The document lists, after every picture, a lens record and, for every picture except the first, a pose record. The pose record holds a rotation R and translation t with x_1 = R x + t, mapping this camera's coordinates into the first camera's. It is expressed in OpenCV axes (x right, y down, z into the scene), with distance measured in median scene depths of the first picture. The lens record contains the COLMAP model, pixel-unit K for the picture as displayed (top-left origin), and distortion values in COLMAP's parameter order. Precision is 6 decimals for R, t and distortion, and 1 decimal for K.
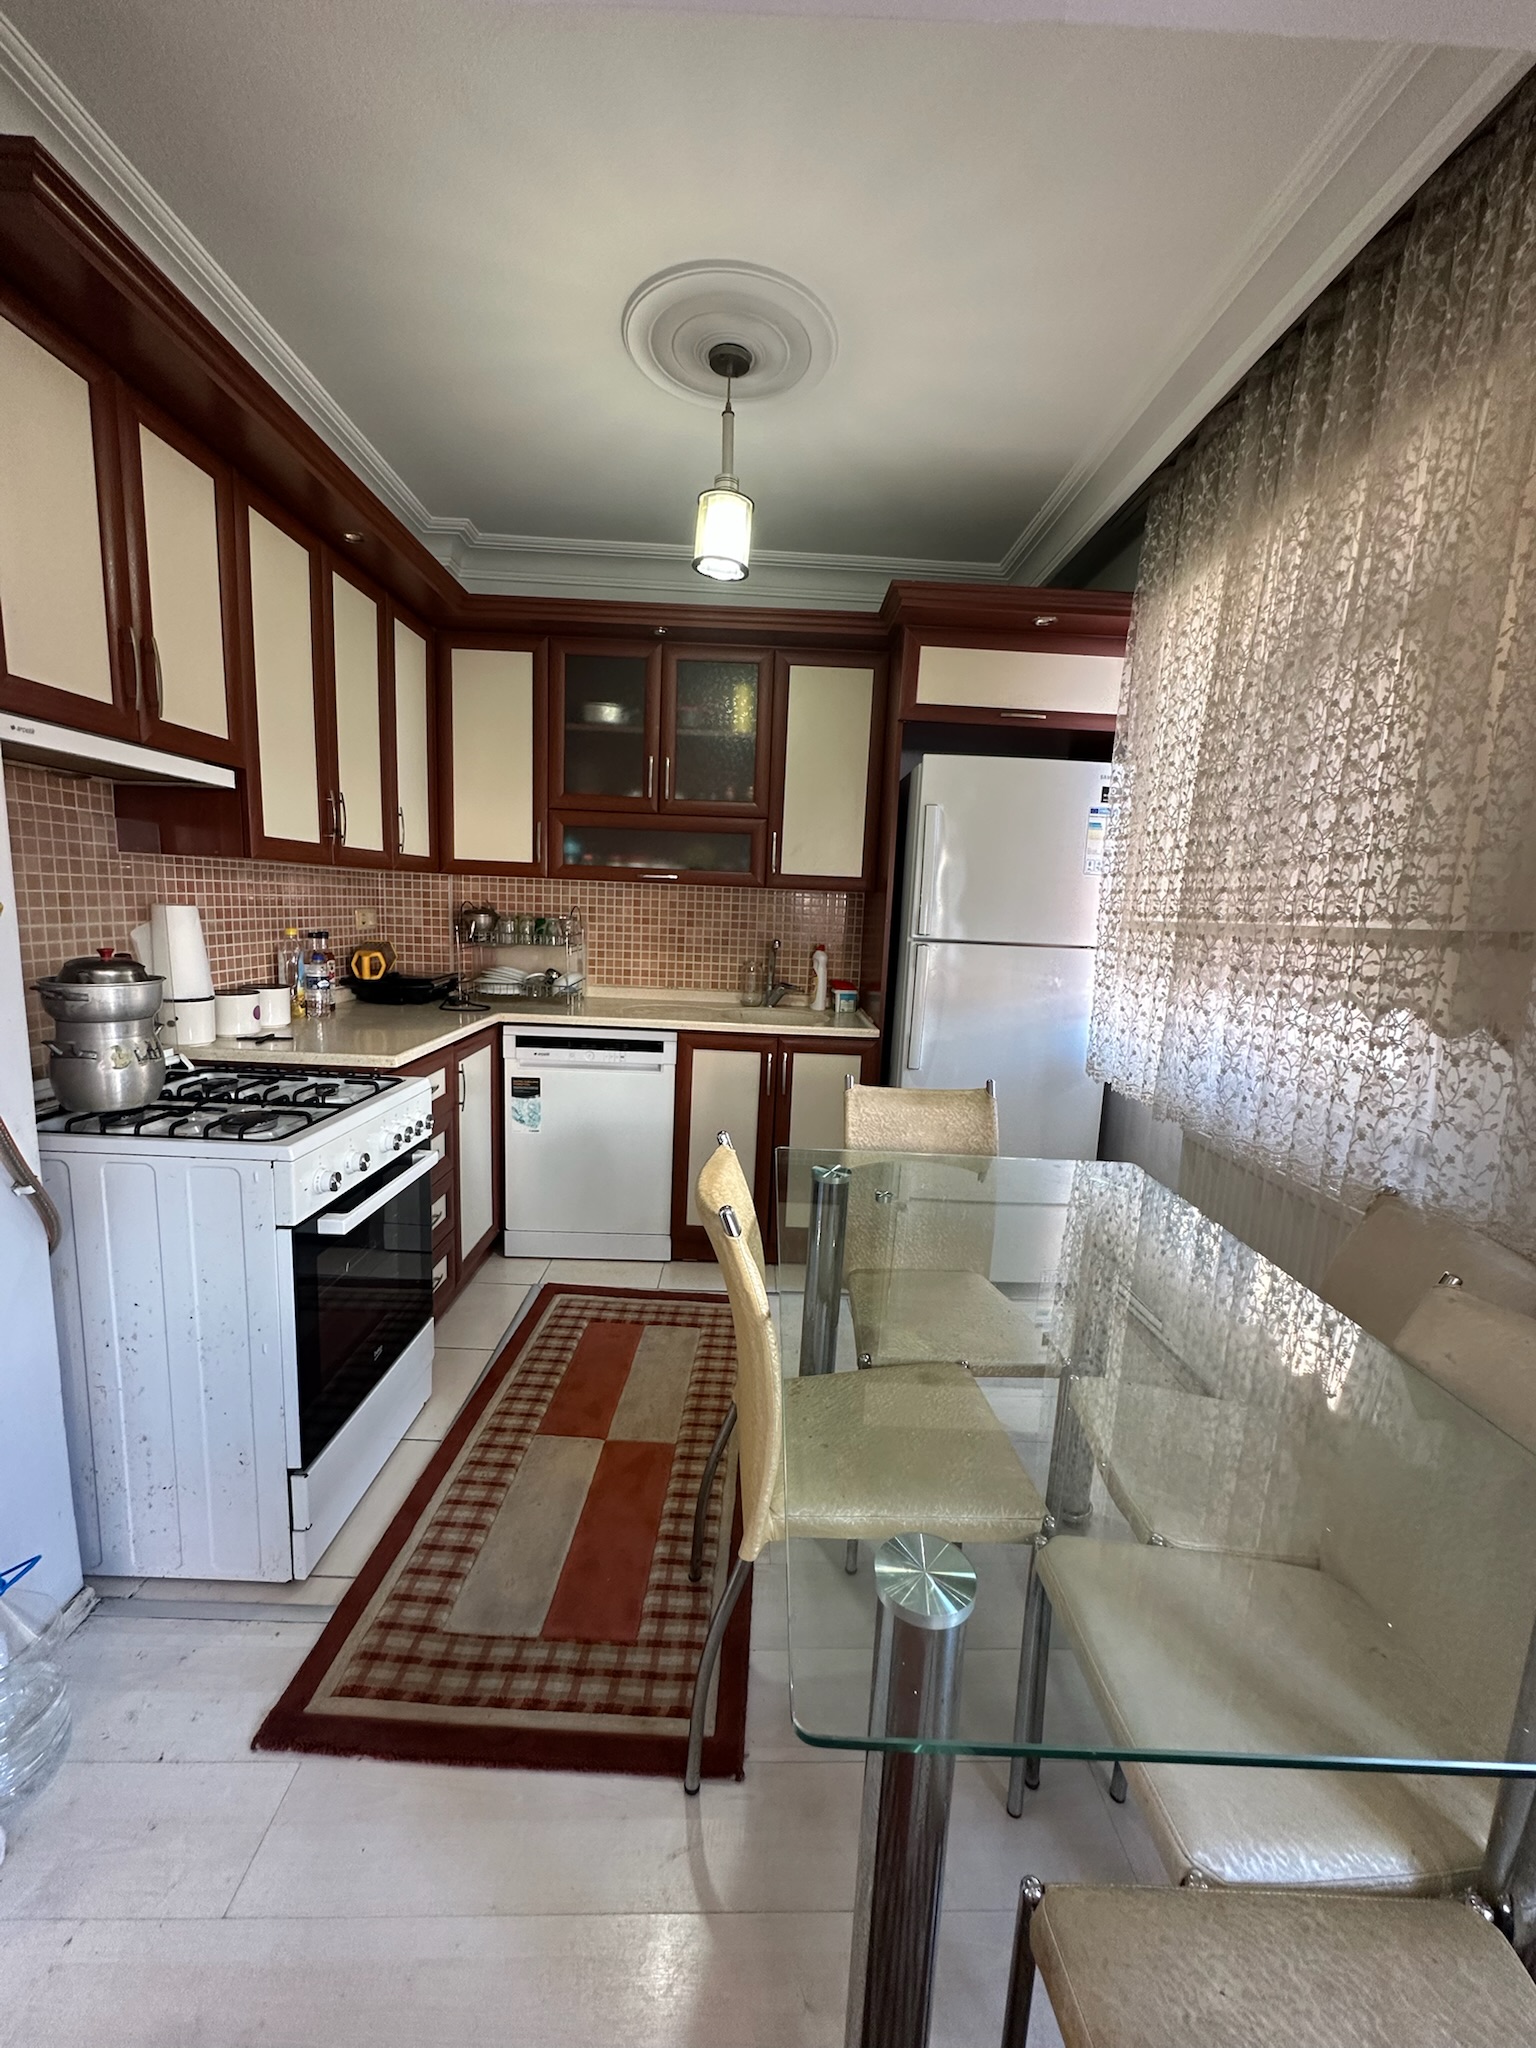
lens RADIAL K [[819.4, 0, 765.0], [0, 819.4, 1024.9], [0, 0, 1]] dist [-0.004595, 0.001631]
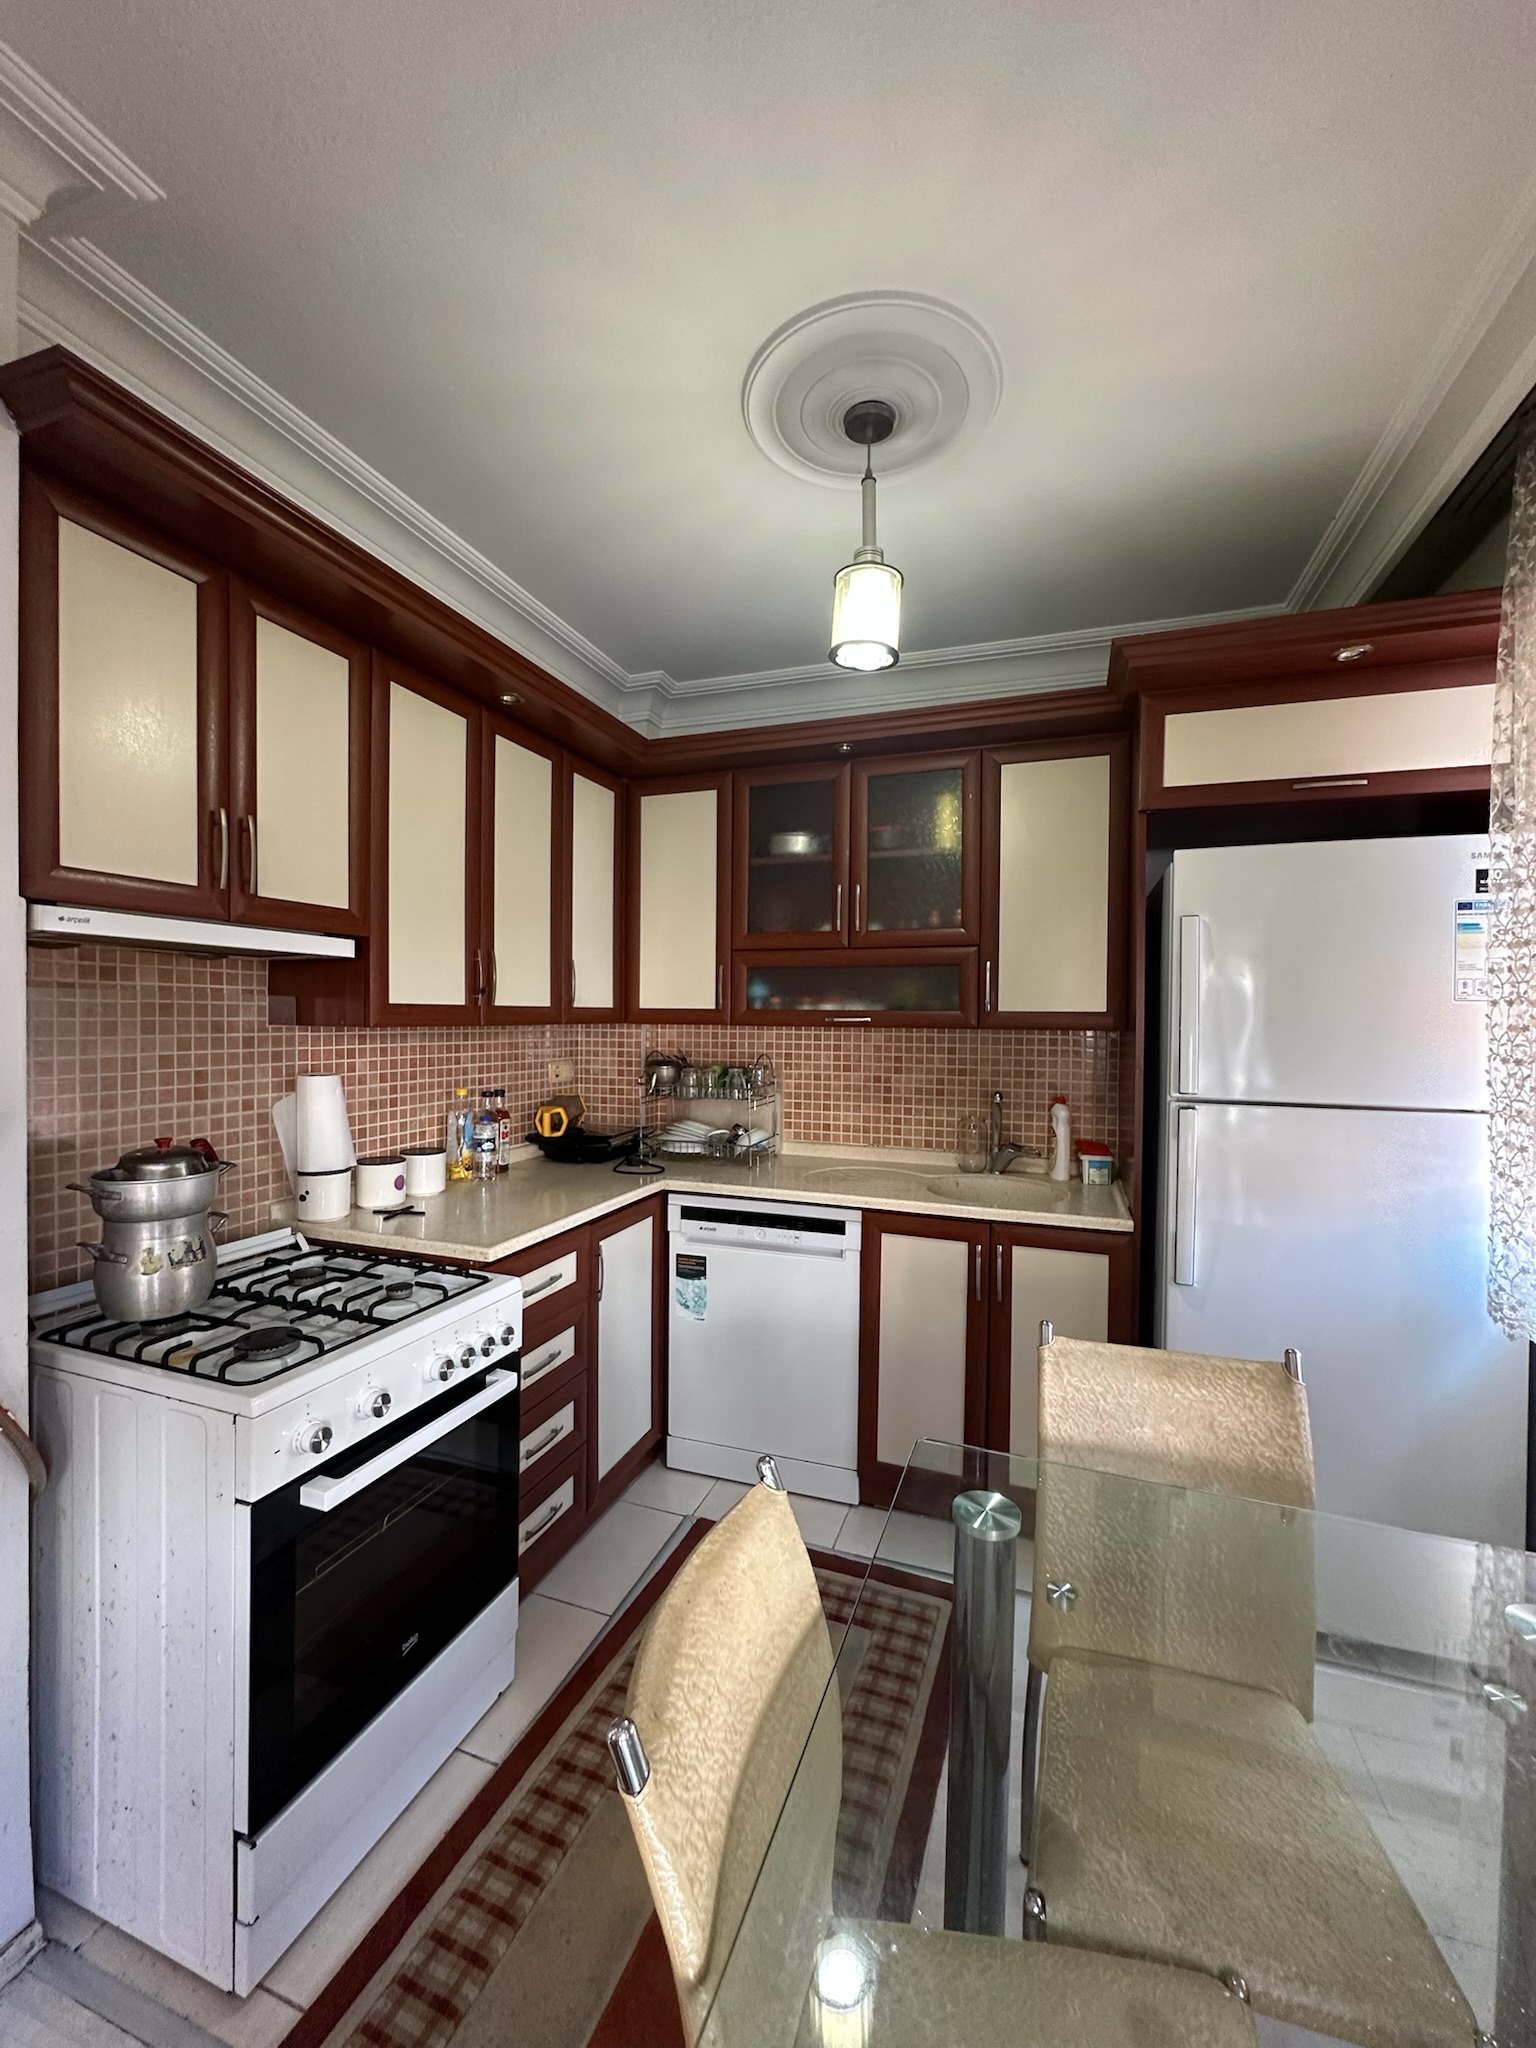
lens RADIAL K [[819.4, 0, 766.0], [0, 819.4, 1026.1], [0, 0, 1]] dist [-0.004595, 0.001631]
pose [[0.938414, -0.029149, -0.344281, 0.103781], [-0.021135, 0.989726, -0.141405, -0.064498], [0.344866, 0.139972, 0.928157, 0.220001]]
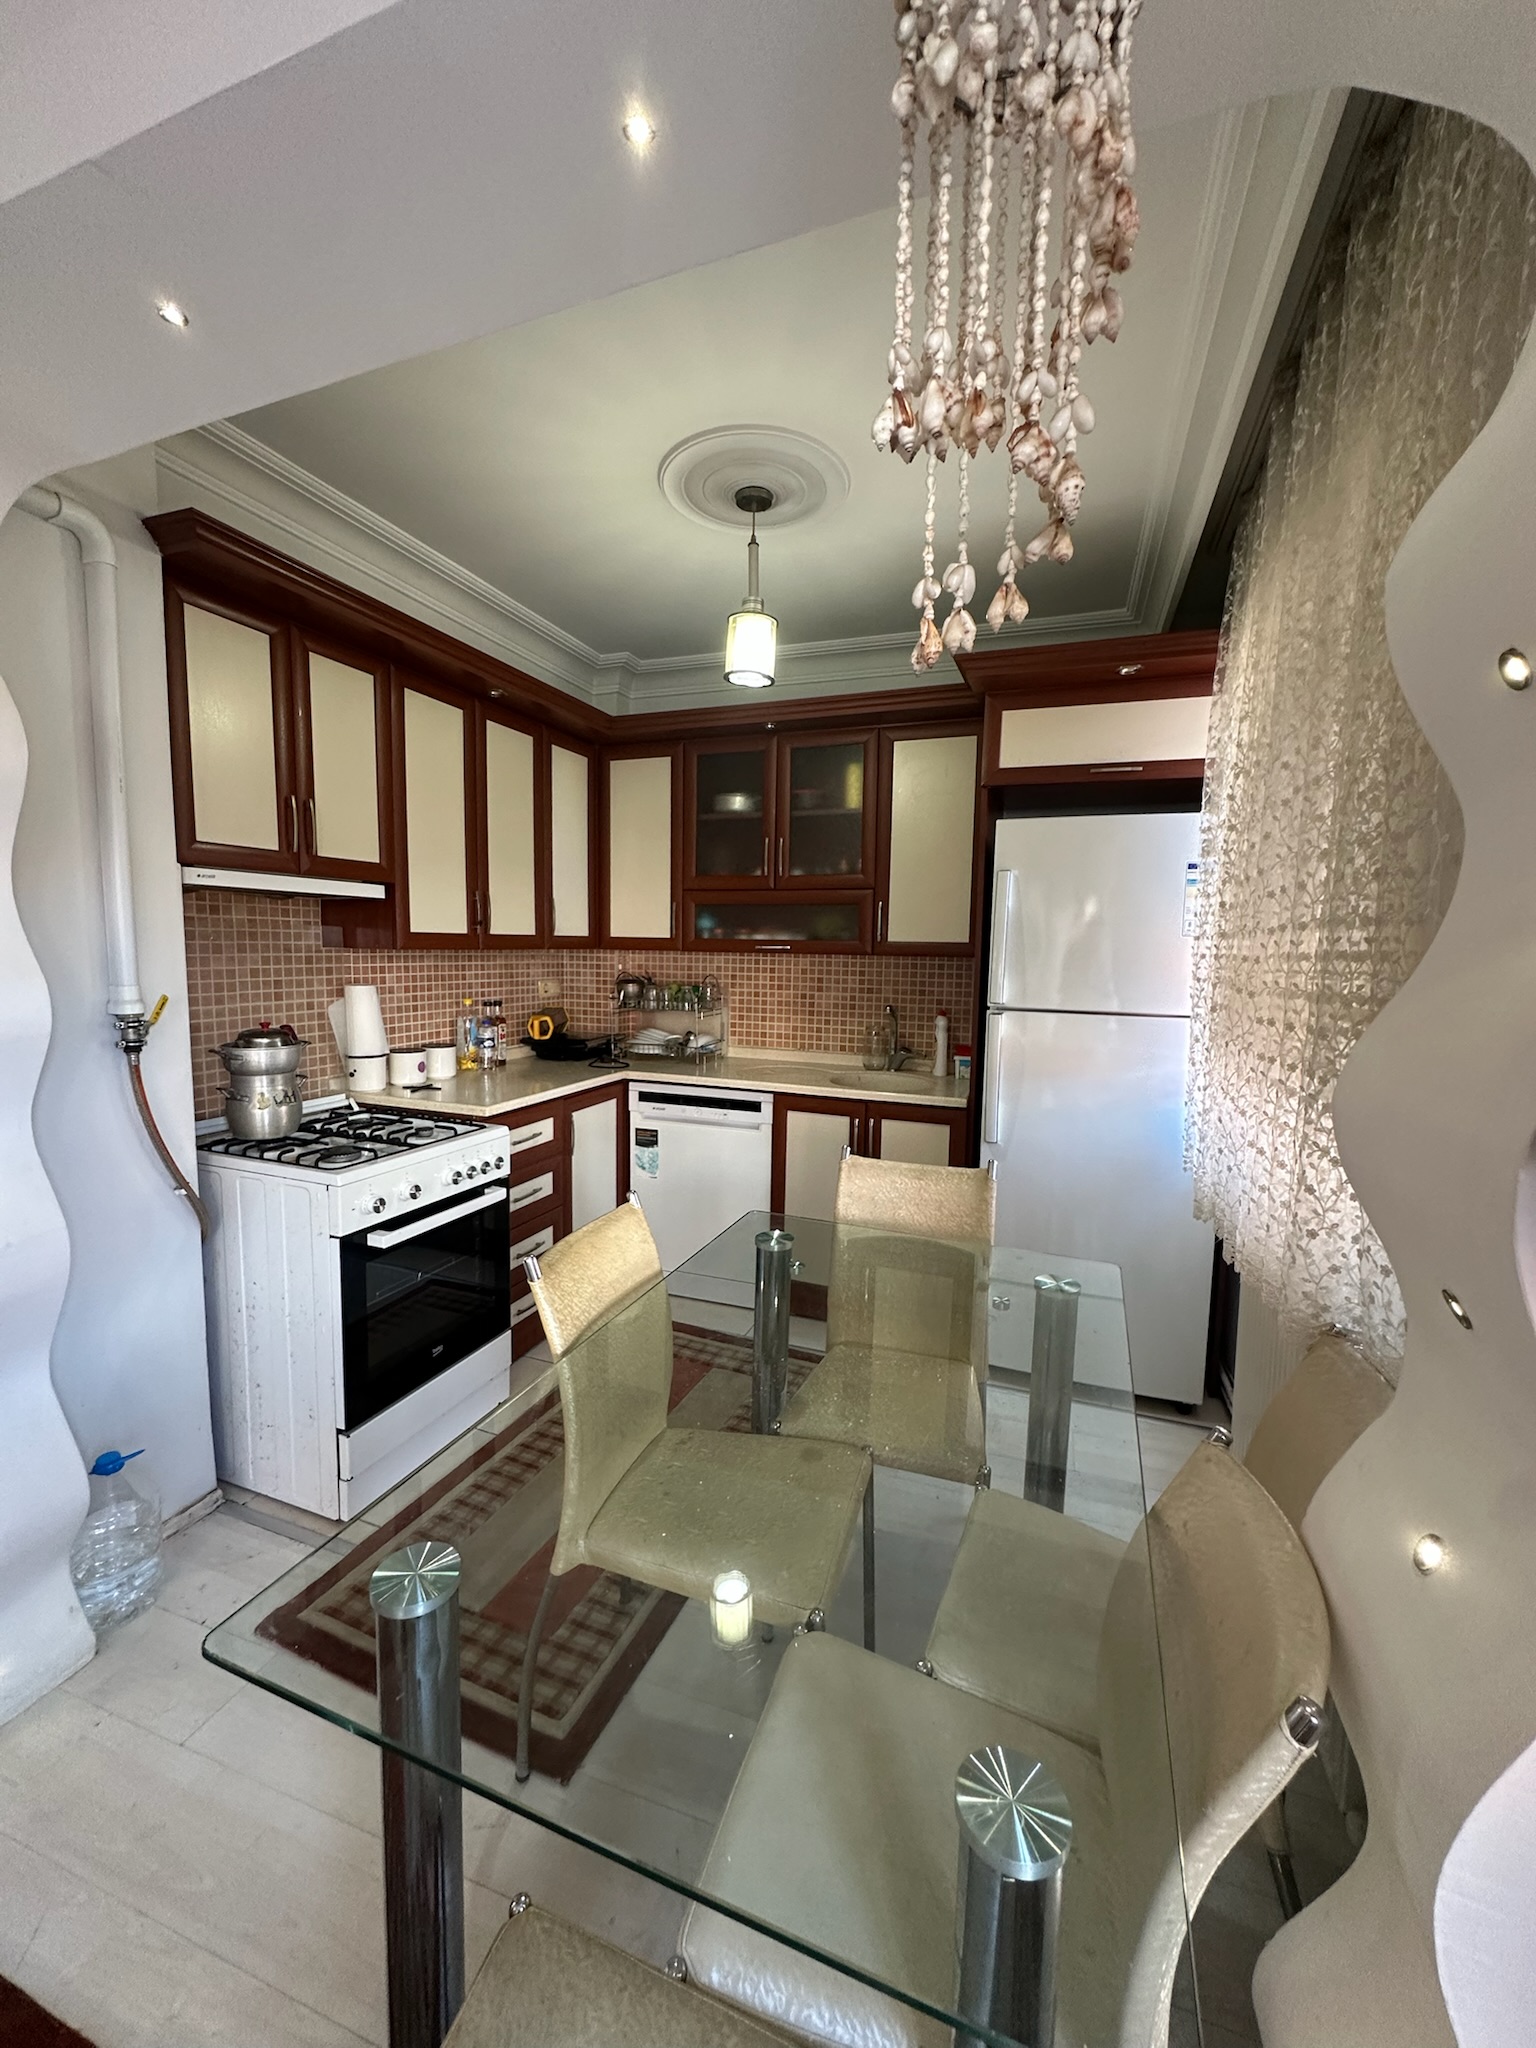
lens RADIAL K [[819.4, 0, 764.7], [0, 819.4, 1027.2], [0, 0, 1]] dist [-0.004595, 0.001631]
pose [[0.932366, 0.009843, -0.361382, 0.310232], [-0.031411, 0.998055, -0.053855, -0.023045], [0.360149, 0.061564, 0.930861, 0.003436]]
